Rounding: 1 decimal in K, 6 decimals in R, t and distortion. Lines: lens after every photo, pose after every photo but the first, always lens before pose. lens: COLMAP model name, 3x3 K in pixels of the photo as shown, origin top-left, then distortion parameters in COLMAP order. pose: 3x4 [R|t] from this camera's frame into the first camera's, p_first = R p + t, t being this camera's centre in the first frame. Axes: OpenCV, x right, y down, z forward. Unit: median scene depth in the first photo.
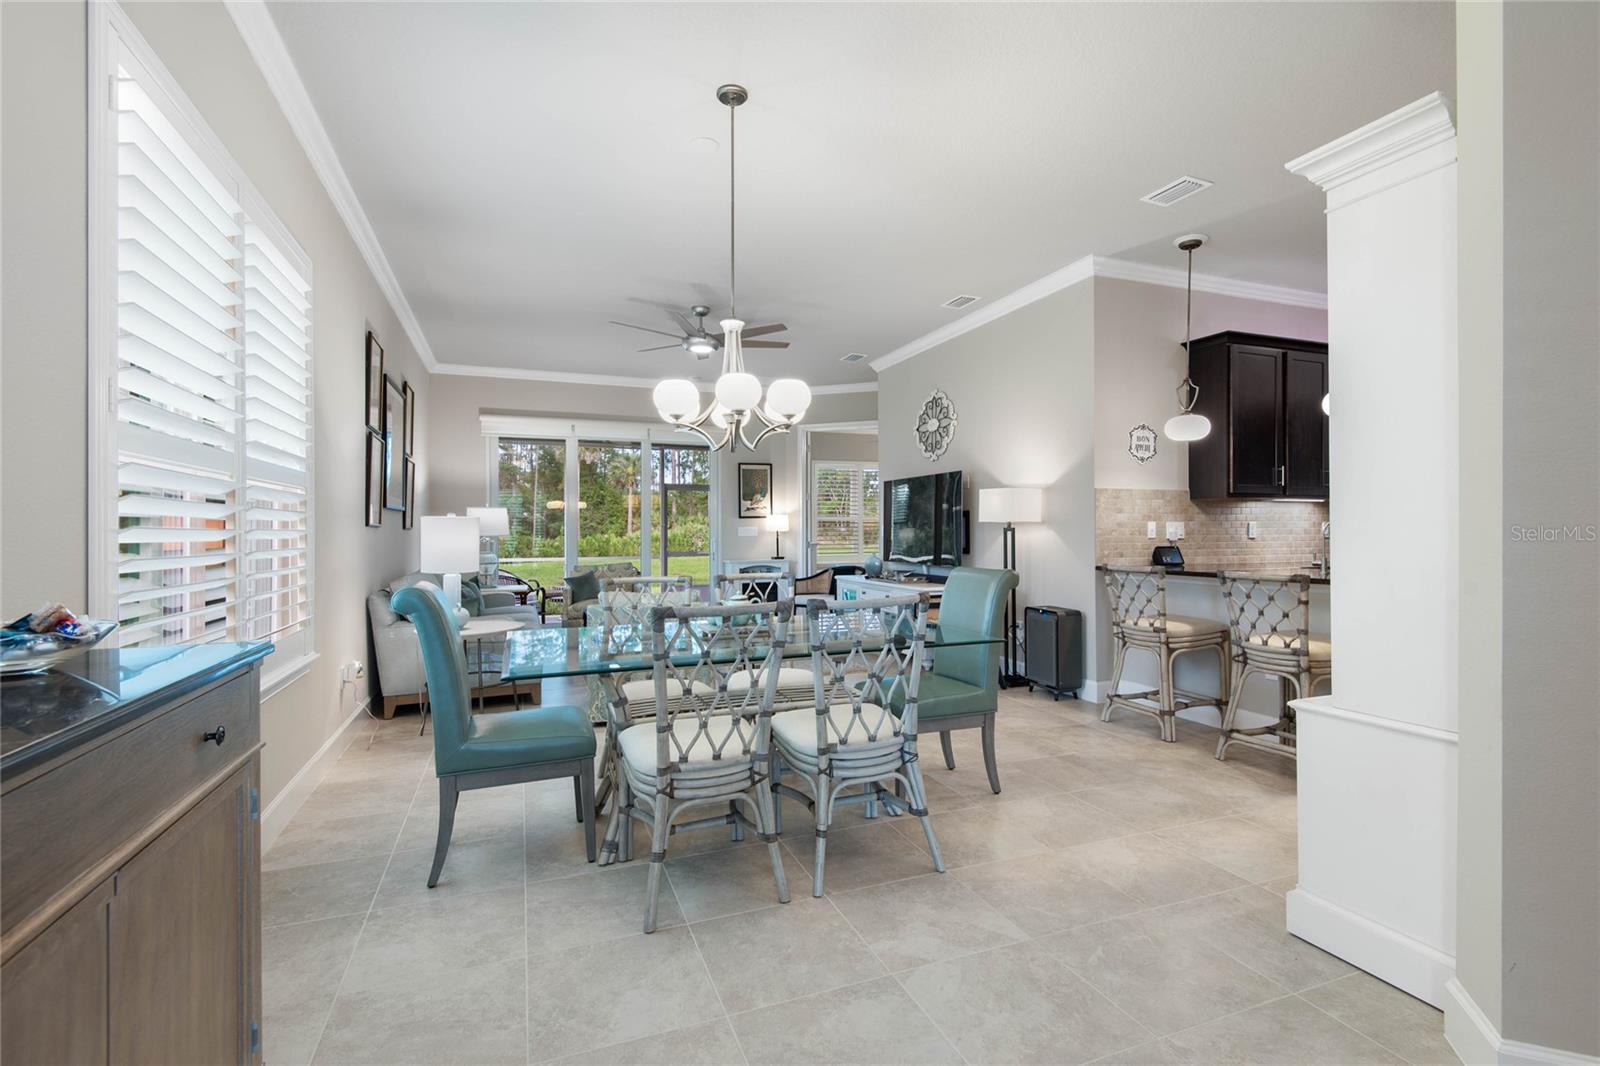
lens RADIAL K [[740.4, 0, 801.1], [0, 740.4, 531.6], [0, 0, 1]] dist [0.032885, -0.007135]
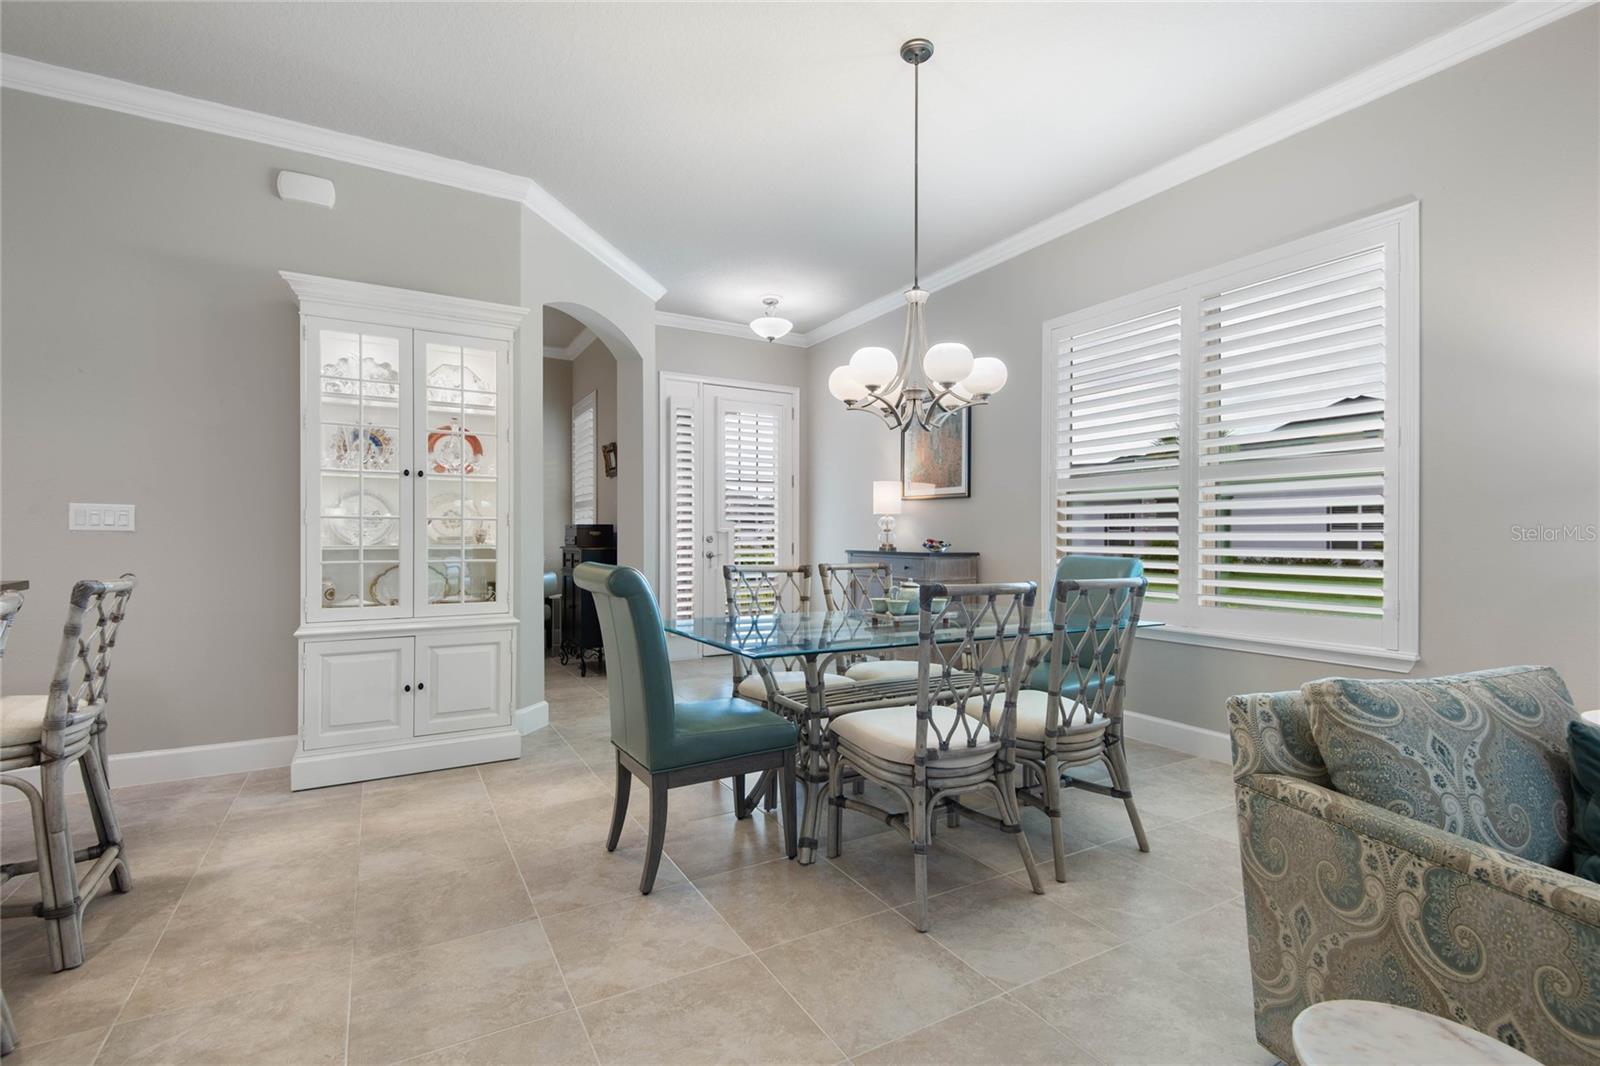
lens RADIAL K [[740.4, 0, 798.8], [0, 740.4, 525.2], [0, 0, 1]] dist [0.032885, -0.007135]
pose [[-0.988957, -0.001686, -0.148195, 0.118581], [0.000001, 0.999935, -0.011380, 0.014701], [0.148205, -0.011255, -0.988893, 1.153204]]
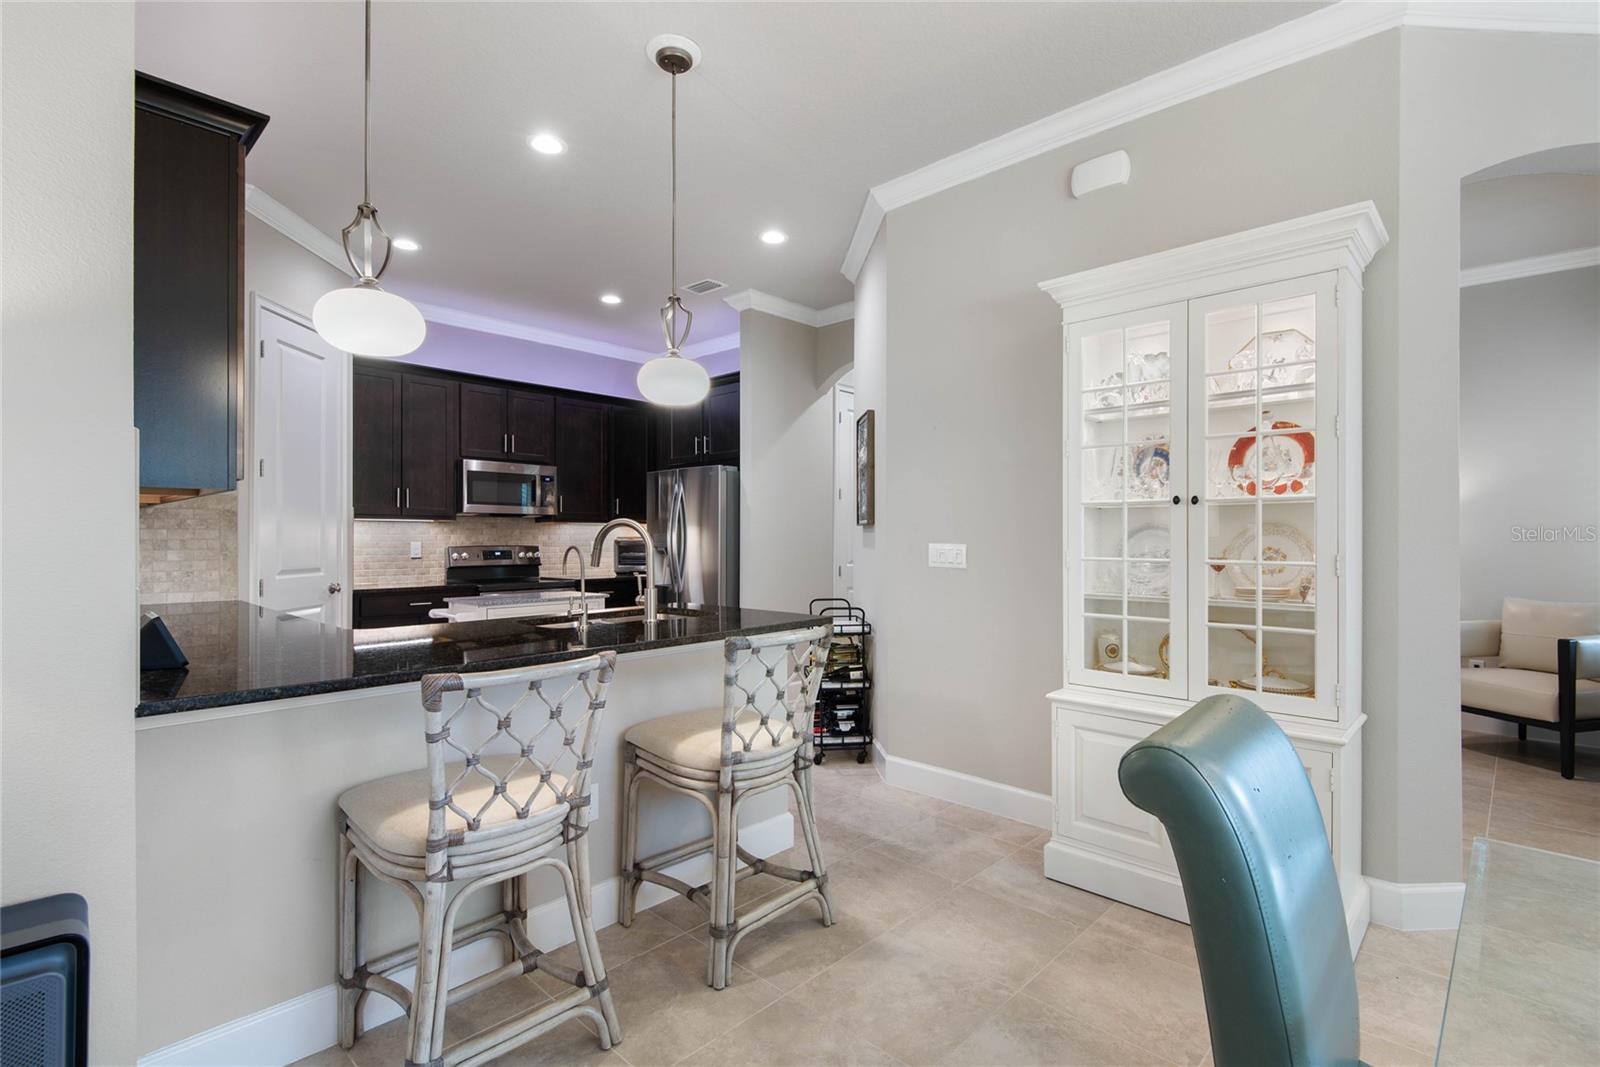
lens RADIAL K [[740.4, 0, 803.7], [0, 740.4, 537.6], [0, 0, 1]] dist [0.032885, -0.007135]
pose [[-0.428888, 0.001739, 0.903356, 0.031049], [0.003526, 0.999994, -0.000251, -0.015756], [-0.903351, 0.003078, -0.428892, 0.871079]]
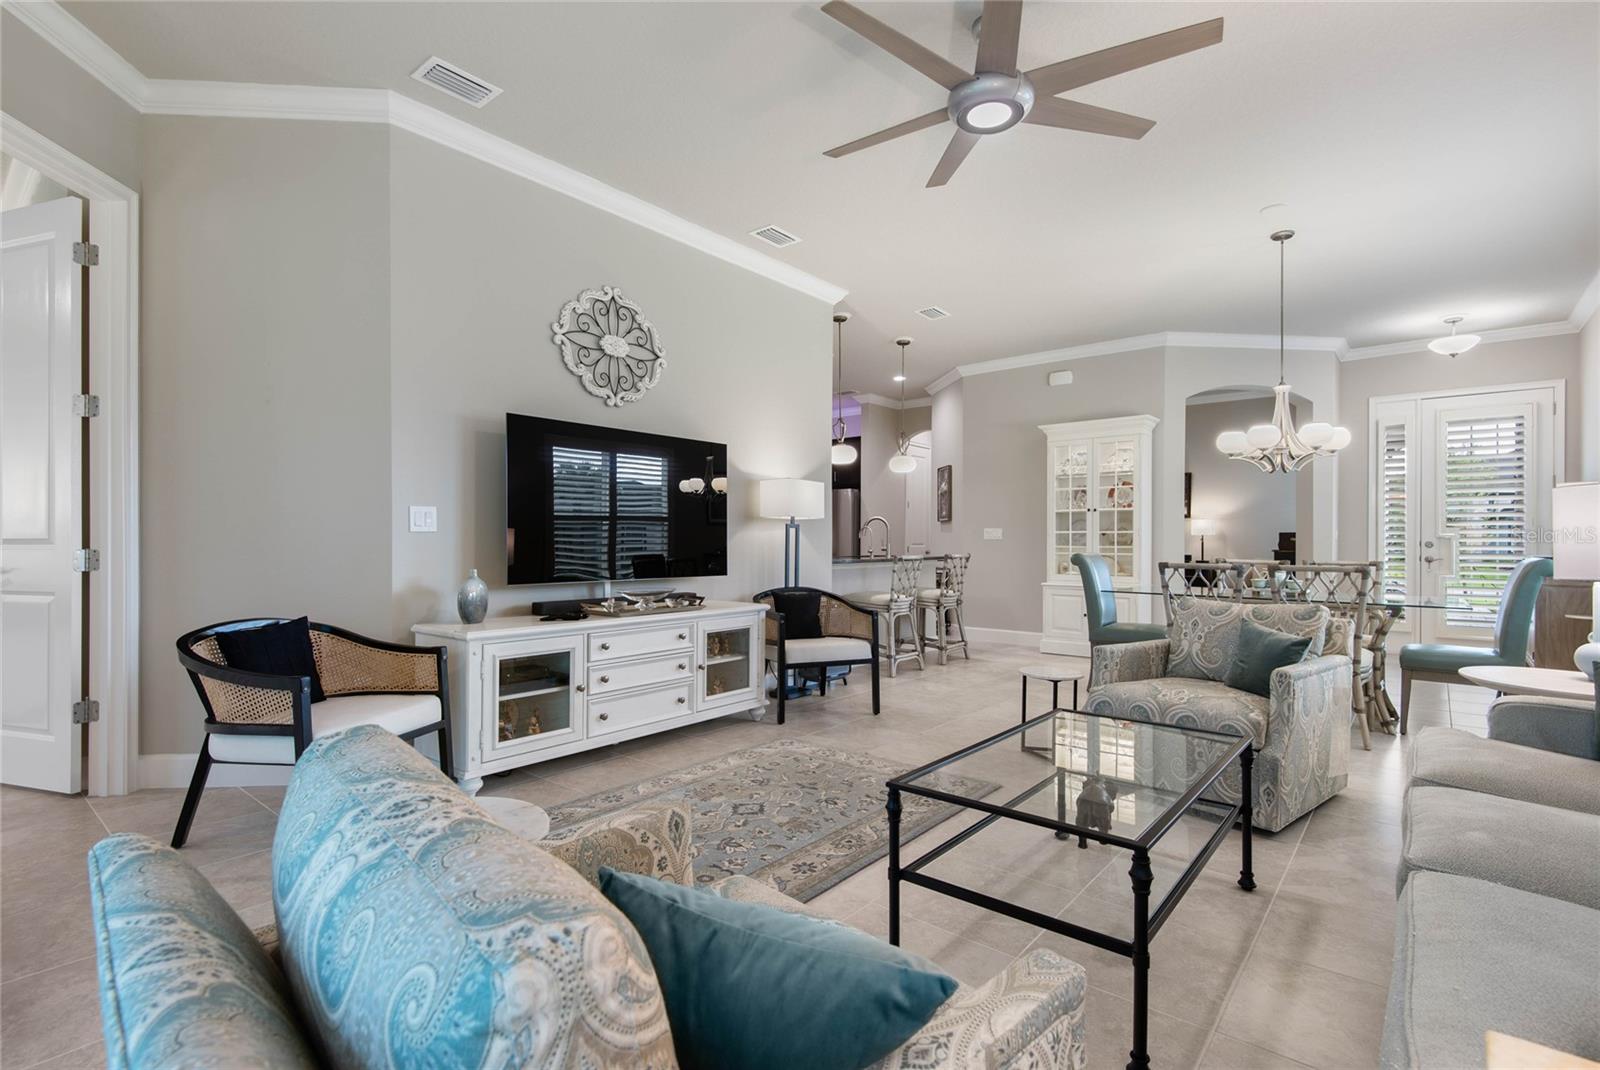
lens RADIAL K [[740.4, 0, 802.3], [0, 740.4, 544.2], [0, 0, 1]] dist [0.032885, -0.007135]
pose [[-0.488759, 0.000316, 0.872419, -0.559969], [0.001587, 0.999999, 0.000527, 0.020808], [-0.872418, 0.001642, -0.488758, 1.559078]]
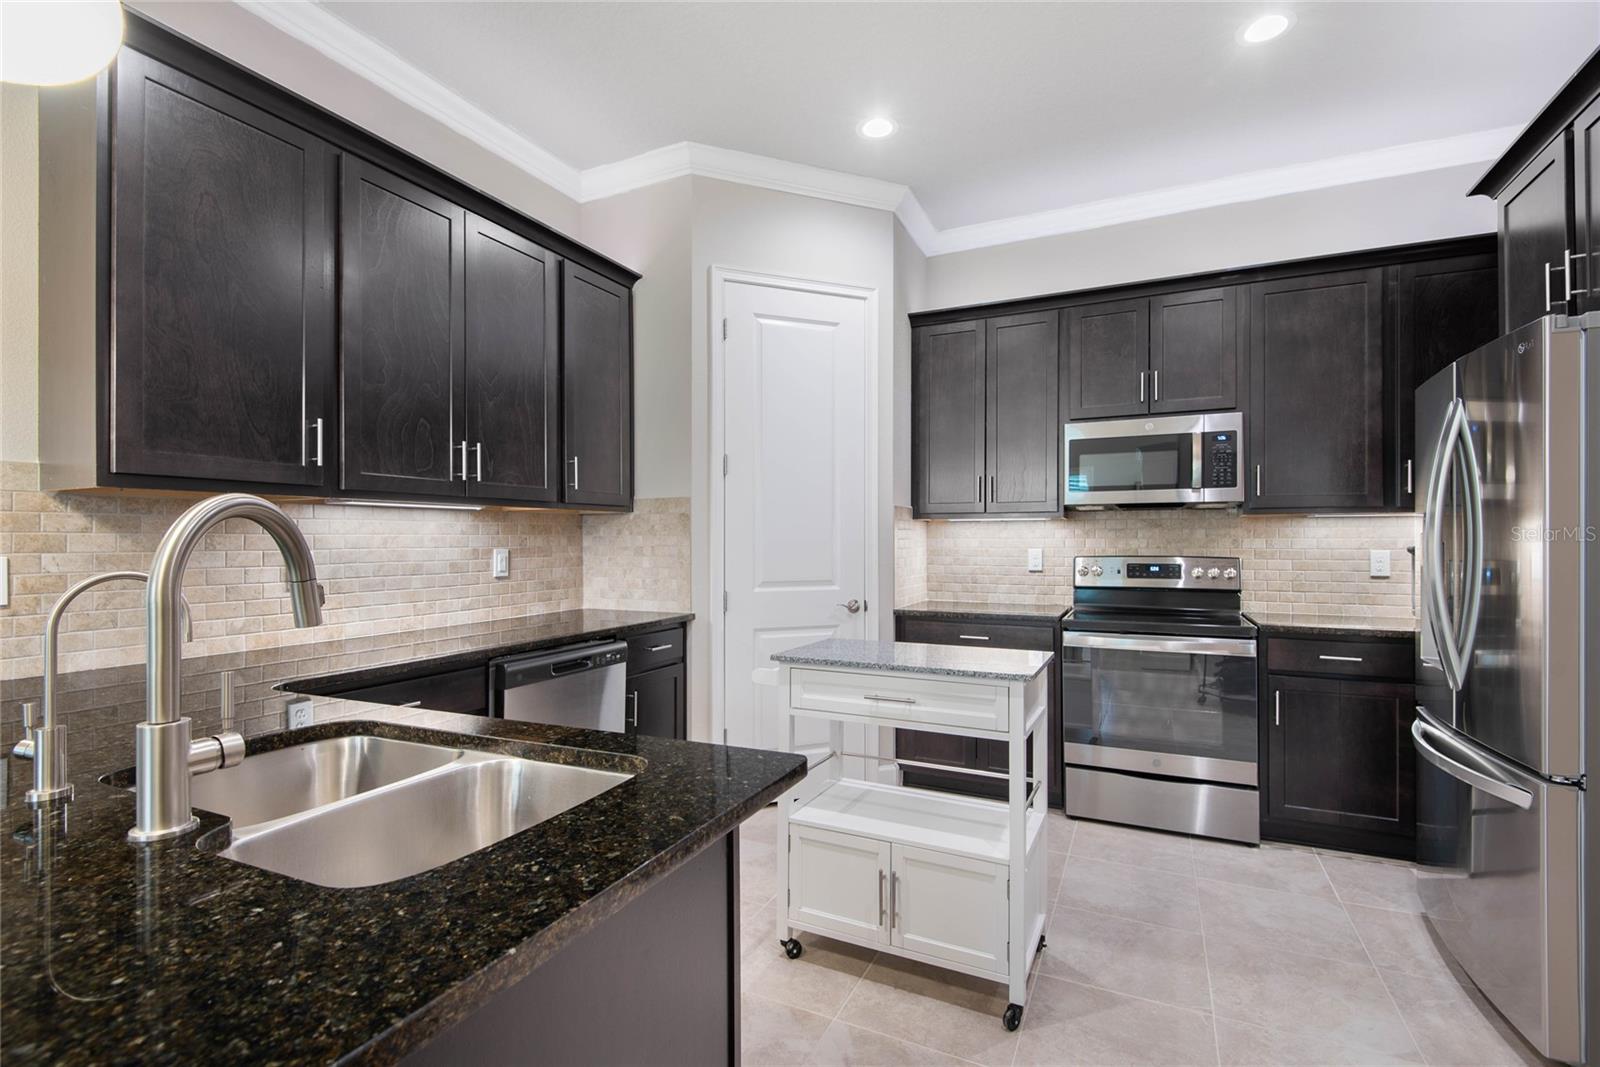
lens RADIAL K [[740.4, 0, 817.3], [0, 740.4, 533.6], [0, 0, 1]] dist [0.032885, -0.007135]
pose [[0.719034, 0.007027, 0.694939, 0.552967], [0.001890, 0.999925, -0.012067, -0.018627], [-0.694972, 0.009990, 0.718967, 0.511866]]
